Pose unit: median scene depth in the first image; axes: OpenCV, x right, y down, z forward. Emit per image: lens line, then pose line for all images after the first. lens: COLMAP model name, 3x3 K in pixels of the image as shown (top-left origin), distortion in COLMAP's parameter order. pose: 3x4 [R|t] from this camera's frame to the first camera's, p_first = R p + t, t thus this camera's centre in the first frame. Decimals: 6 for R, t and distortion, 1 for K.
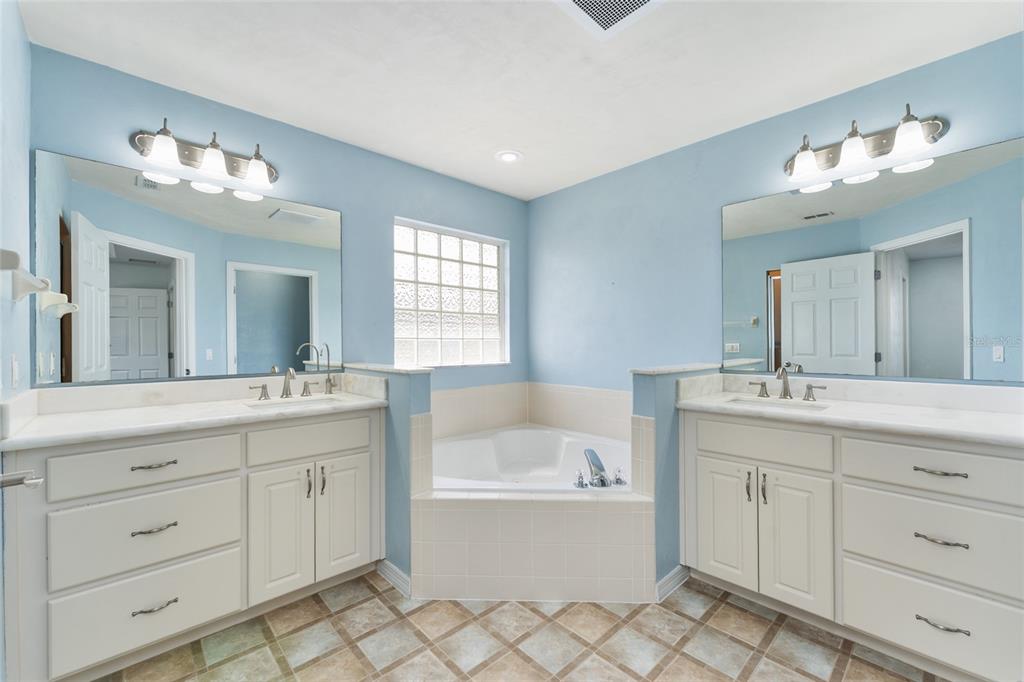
lens RADIAL K [[413.6, 0, 514.4], [0, 413.6, 335.6], [0, 0, 1]] dist [-0.001209, -0.000256]
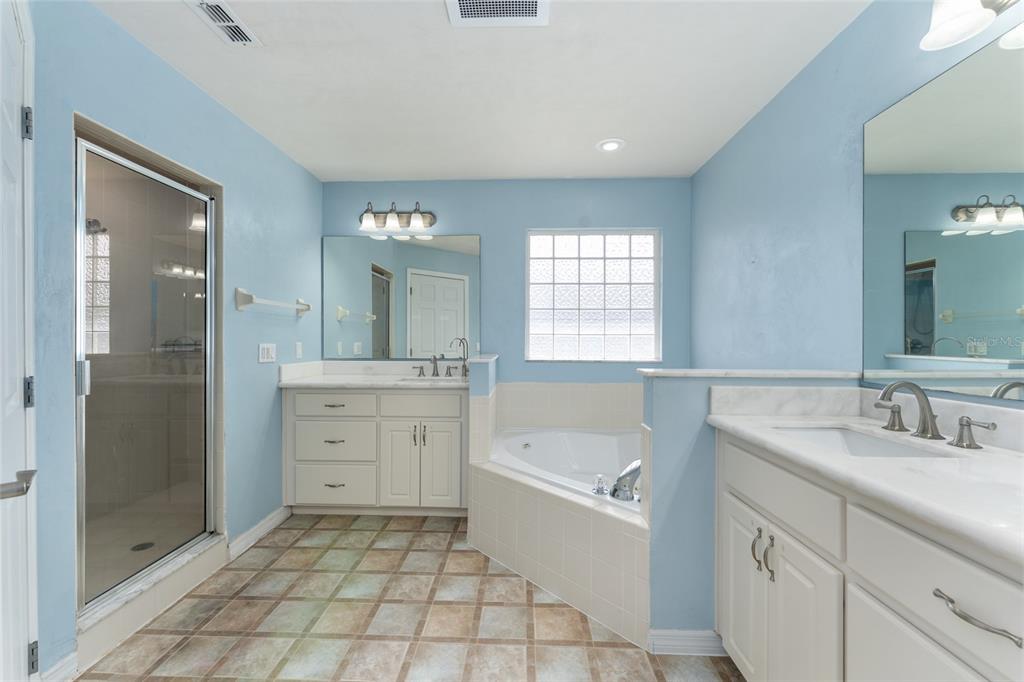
lens RADIAL K [[413.6, 0, 514.4], [0, 413.6, 335.6], [0, 0, 1]] dist [-0.001209, -0.000256]
pose [[0.708443, -0.000596, -0.705768, 0.689103], [0.004564, 0.999983, 0.003737, 0.007678], [0.705753, -0.005869, 0.708433, 0.211529]]
